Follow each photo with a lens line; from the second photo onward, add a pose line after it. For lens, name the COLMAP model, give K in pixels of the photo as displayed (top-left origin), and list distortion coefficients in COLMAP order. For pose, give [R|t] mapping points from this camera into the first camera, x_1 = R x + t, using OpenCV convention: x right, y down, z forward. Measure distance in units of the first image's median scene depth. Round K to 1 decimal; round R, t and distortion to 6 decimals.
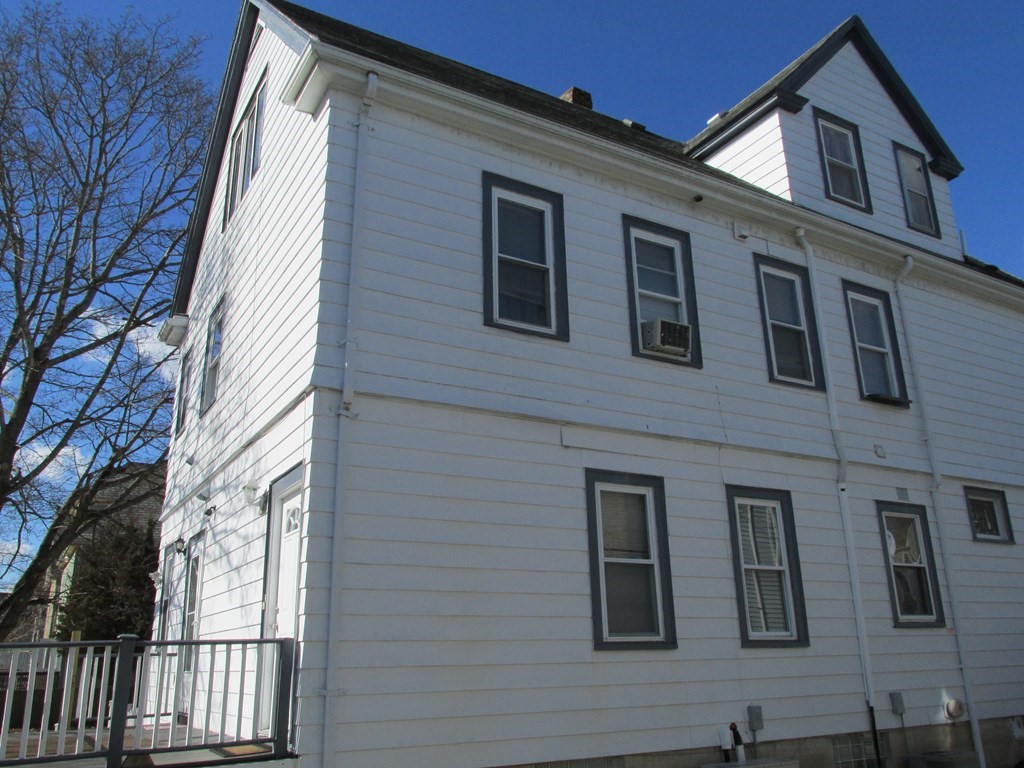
lens RADIAL K [[848.4, 0, 514.7], [0, 848.4, 382.9], [0, 0, 1]] dist [-0.033634, 0.005000]
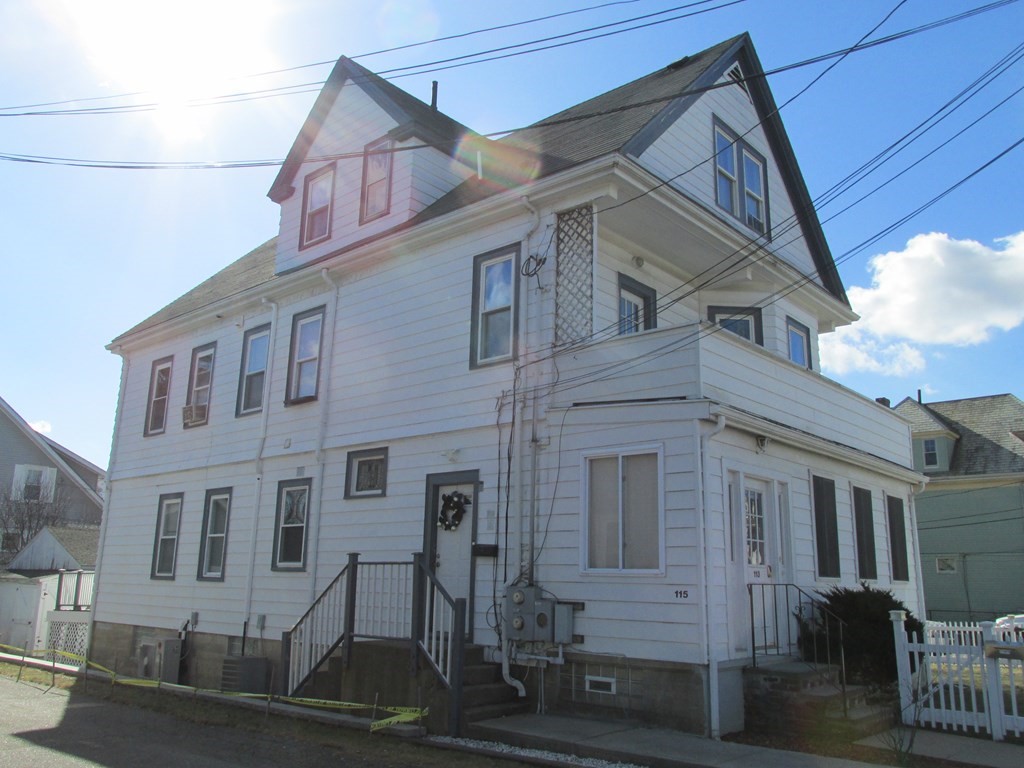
lens RADIAL K [[848.4, 0, 514.7], [0, 848.4, 382.9], [0, 0, 1]] dist [-0.033634, 0.005000]
pose [[0.314142, -0.198675, -0.928355, 1.878886], [0.270961, 0.955948, -0.112890, 0.246518], [0.909887, -0.216084, 0.354137, 0.891259]]
